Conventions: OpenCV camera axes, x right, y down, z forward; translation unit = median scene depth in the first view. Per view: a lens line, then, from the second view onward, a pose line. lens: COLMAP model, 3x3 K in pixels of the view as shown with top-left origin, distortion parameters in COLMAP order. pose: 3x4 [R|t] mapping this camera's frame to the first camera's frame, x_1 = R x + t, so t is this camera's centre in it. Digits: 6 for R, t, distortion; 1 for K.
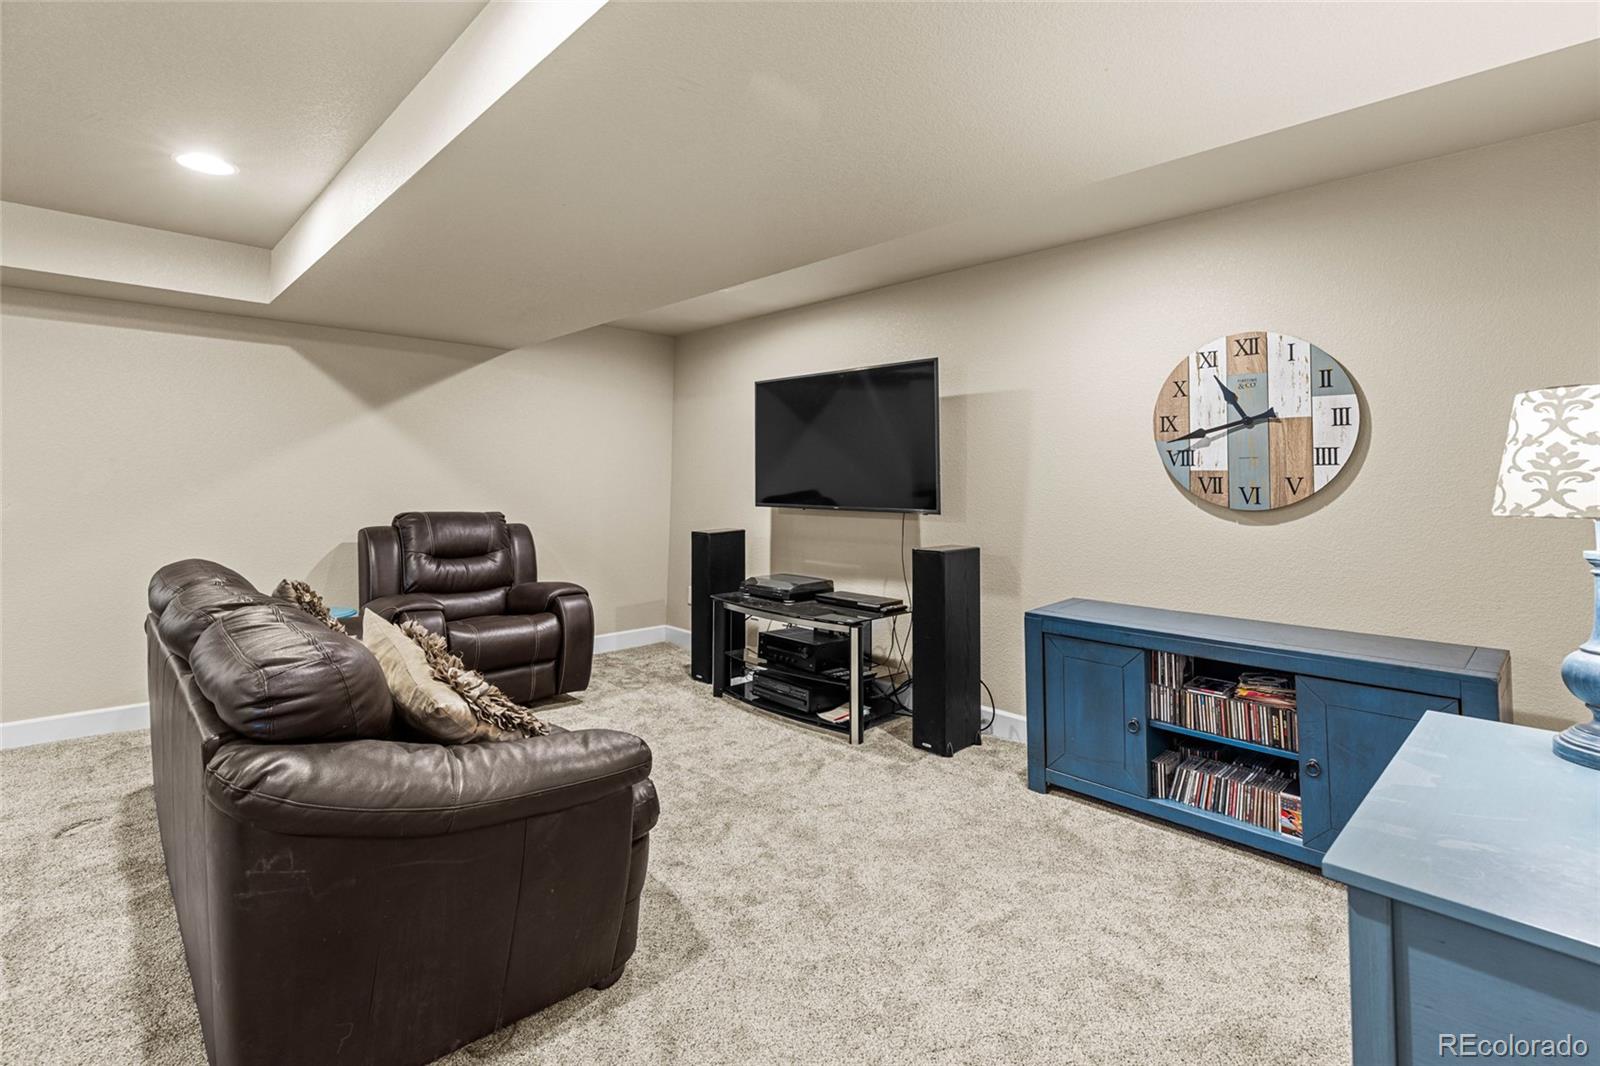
lens RADIAL K [[741.3, 0, 800.0], [0, 741.3, 533.0], [0, 0, 1]] dist [0.003545, 0.000317]
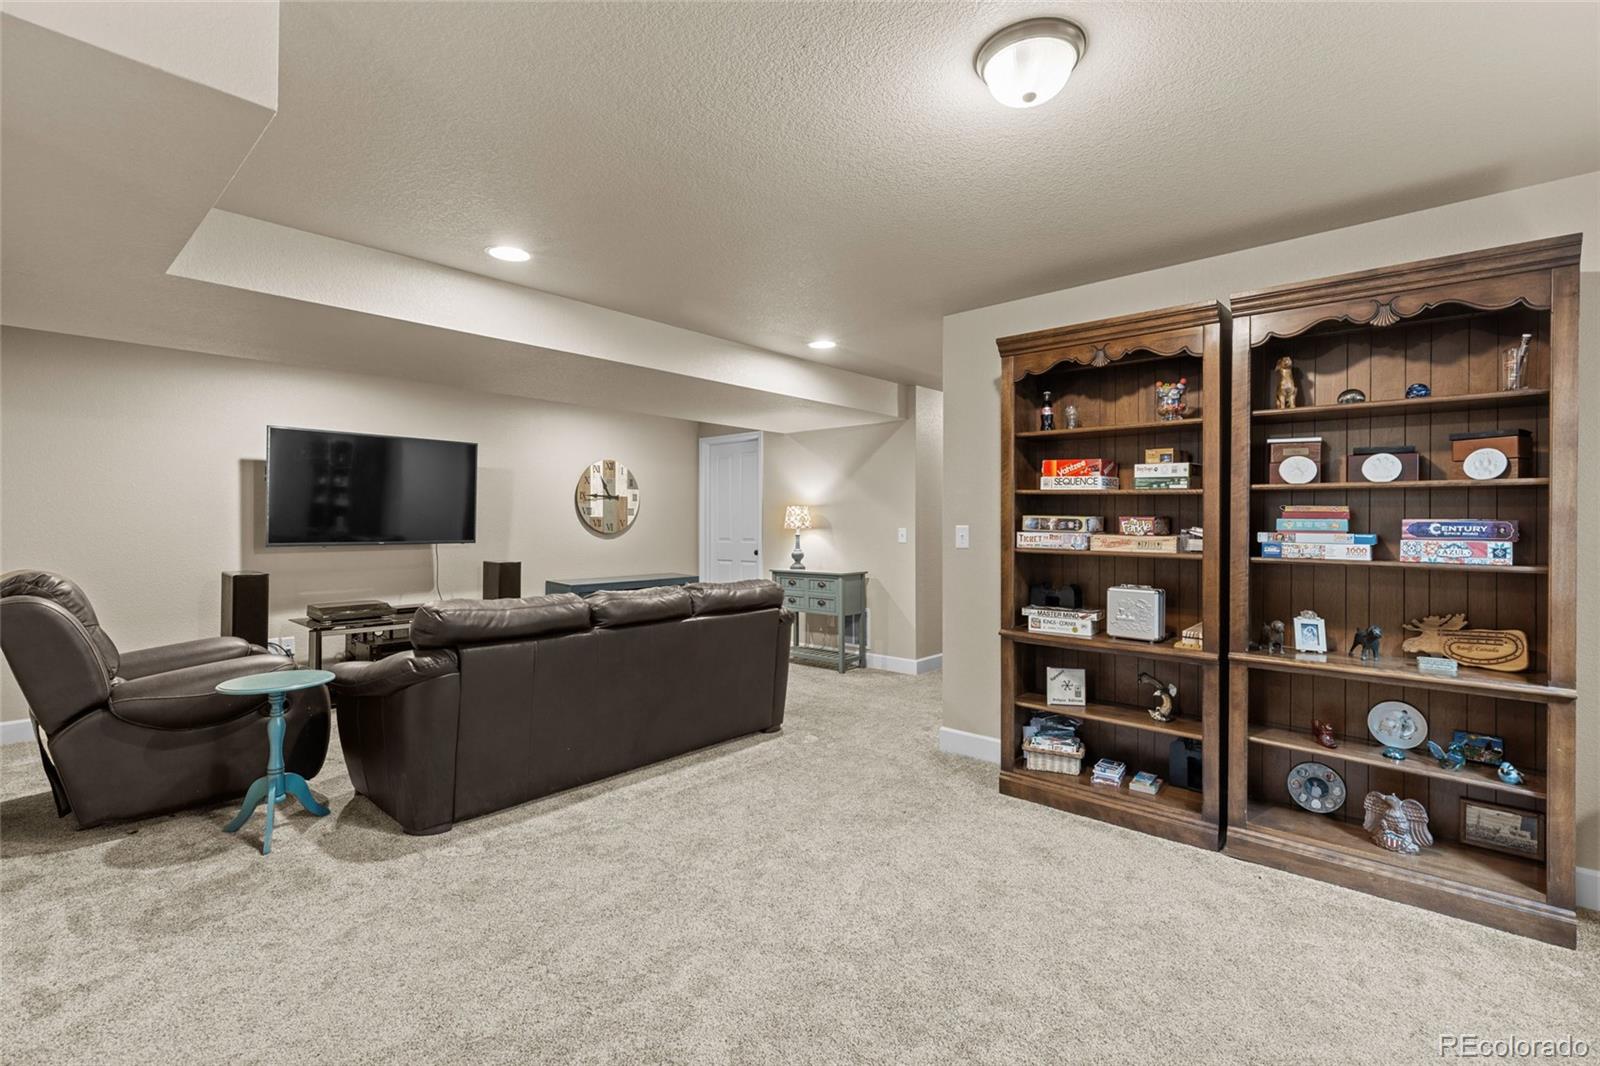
lens RADIAL K [[741.3, 0, 800.0], [0, 741.3, 533.0], [0, 0, 1]] dist [0.003545, 0.000317]
pose [[-0.048257, -0.038274, 0.998101, -1.824523], [0.033238, 0.998651, 0.039902, -0.106911], [-0.998282, 0.035100, -0.046920, 0.491148]]
